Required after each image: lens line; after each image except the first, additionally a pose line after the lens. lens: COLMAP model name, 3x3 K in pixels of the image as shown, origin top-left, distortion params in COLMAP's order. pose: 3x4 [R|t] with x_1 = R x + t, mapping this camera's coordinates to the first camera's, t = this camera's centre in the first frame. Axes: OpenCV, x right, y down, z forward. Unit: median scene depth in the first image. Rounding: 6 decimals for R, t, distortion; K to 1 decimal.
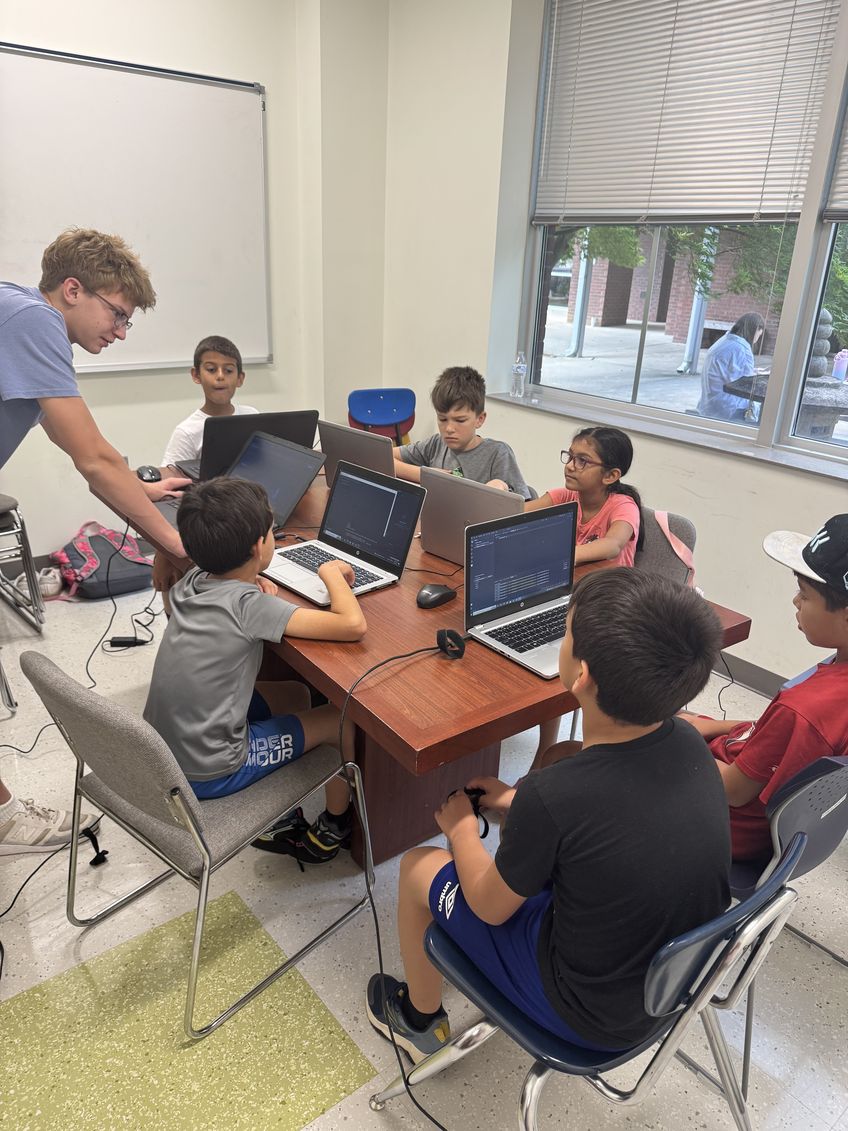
lens RADIAL K [[810.5, 0, 430.7], [0, 810.5, 571.4], [0, 0, 1]] dist [0.035155, -0.040970]
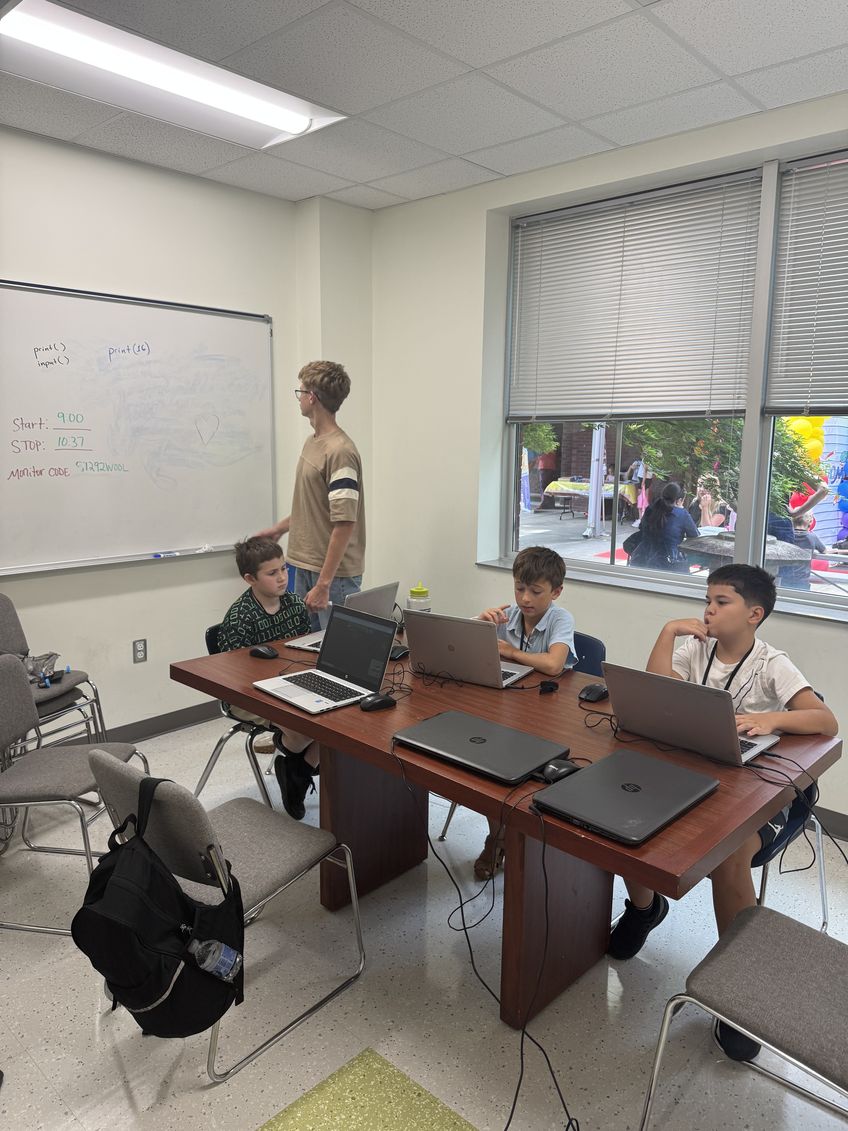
lens RADIAL K [[810.5, 0, 424.4], [0, 810.5, 558.4], [0, 0, 1]] dist [0.035155, -0.040970]
pose [[0.991000, -0.048601, 0.124728, -0.190172], [0.075186, 0.972993, -0.218248, 0.016841], [-0.110752, 0.225662, 0.967890, -0.095486]]
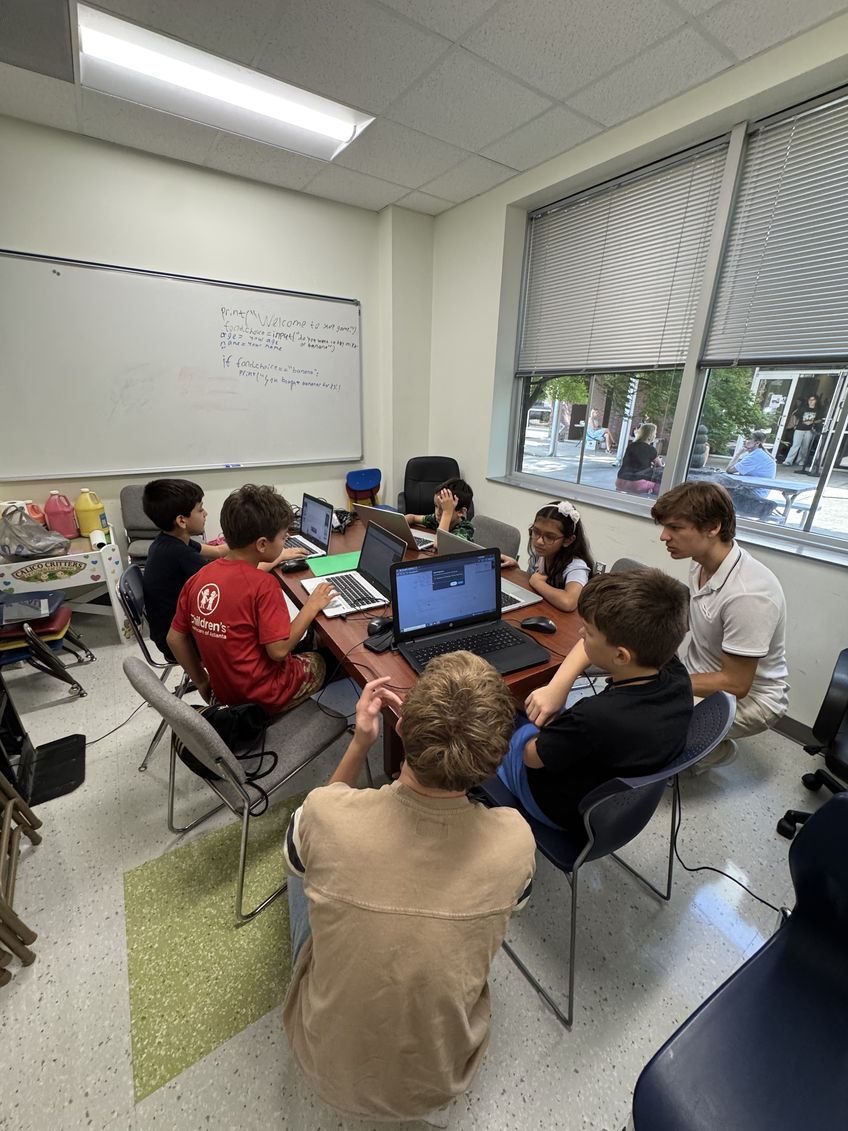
lens RADIAL K [[454.6, 0, 426.5], [0, 454.6, 564.3], [0, 0, 1]] dist [0.001225, -0.000194]
pose [[0.995136, 0.018106, -0.096833, 0.050015], [-0.020712, 0.999448, -0.025975, -0.021692], [0.096309, 0.027855, 0.994962, 0.094476]]
